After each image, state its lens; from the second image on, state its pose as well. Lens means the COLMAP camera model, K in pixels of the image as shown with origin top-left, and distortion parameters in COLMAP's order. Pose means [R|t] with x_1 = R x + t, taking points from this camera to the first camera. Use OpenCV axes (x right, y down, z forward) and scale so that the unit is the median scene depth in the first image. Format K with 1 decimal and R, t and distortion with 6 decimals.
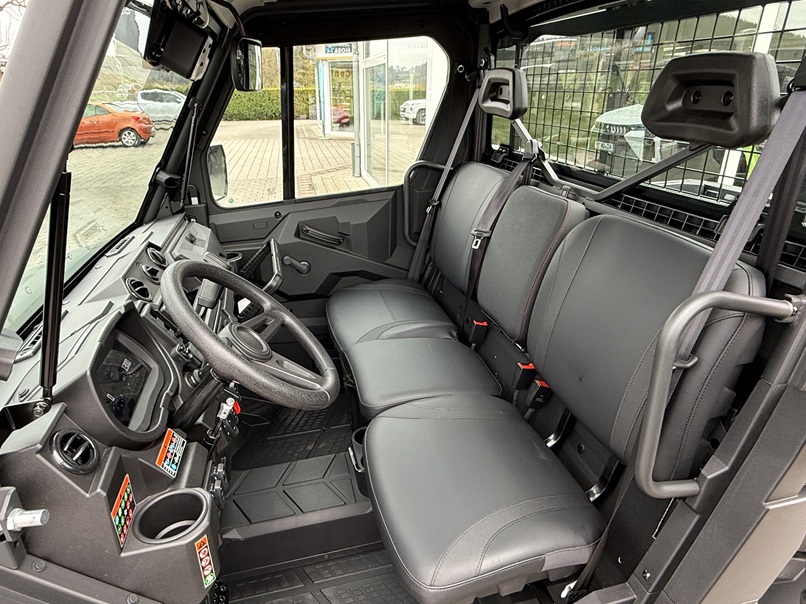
lens RADIAL K [[497.0, 0, 403.0], [0, 497.0, 302.0], [0, 0, 1]] dist [-0.005289, -0.001233]
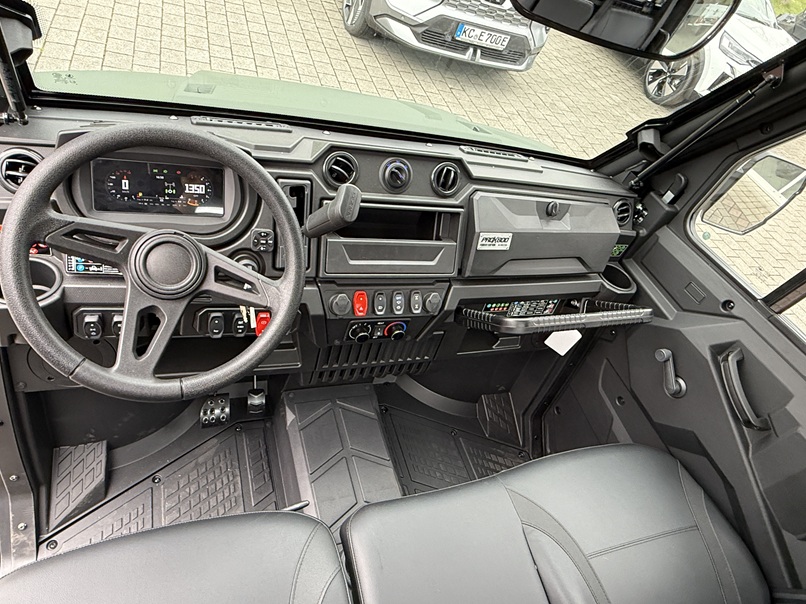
lens RADIAL K [[497.0, 0, 403.0], [0, 497.0, 302.0], [0, 0, 1]] dist [-0.005289, -0.001233]
pose [[0.060391, 0.742280, -0.667363, 0.212095], [-0.661127, 0.530652, 0.530396, -0.442214], [0.747840, 0.409180, 0.522788, 0.770829]]
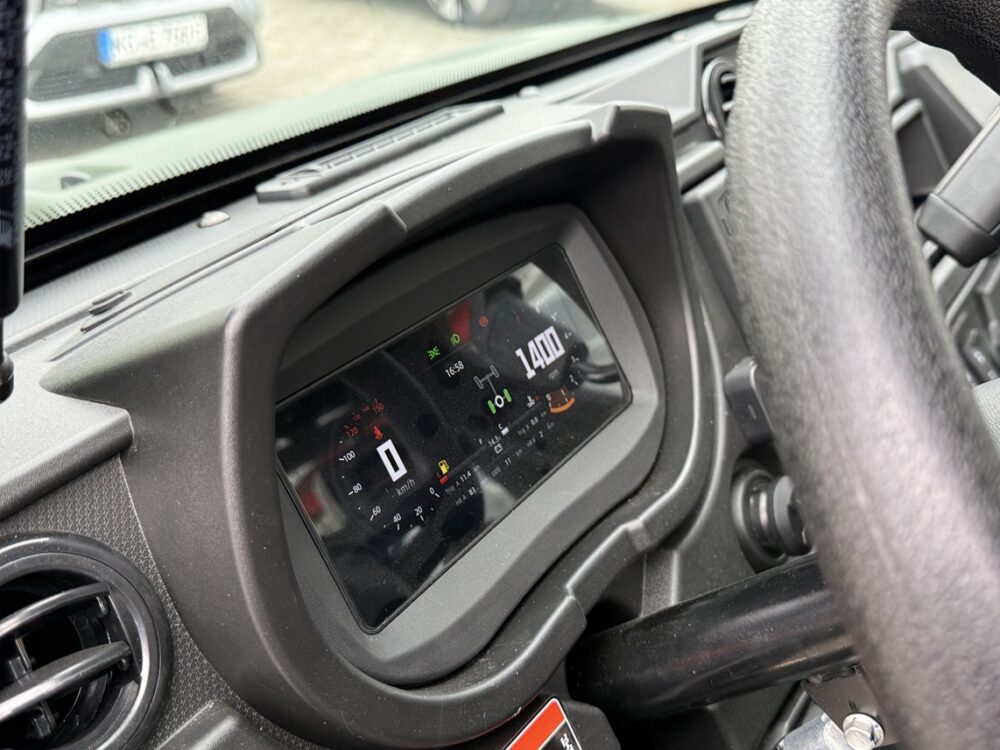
lens RADIAL K [[1016.9, 0, 500.0], [0, 1016.9, 375.0], [0, 0, 1]] dist [0.007928, 0.003590]
pose [[0.660664, 0.399462, -0.635573, -0.217009], [-0.334430, 0.914621, 0.227213, 0.026409], [0.672072, 0.062443, 0.737849, 0.540787]]
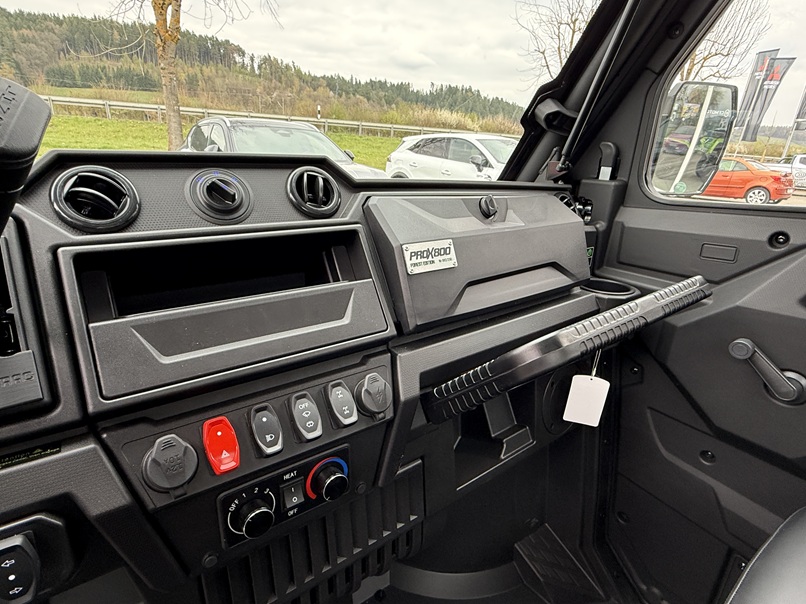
lens RADIAL K [[427.7, 0, 393.5], [0, 427.7, 305.8], [0, 0, 1]] dist [0.000839, -0.000166]
pose [[0.365701, 0.335881, -0.868013, -0.092897], [-0.406451, 0.896618, 0.175708, -0.112221], [0.837293, 0.288548, 0.464414, 1.129875]]
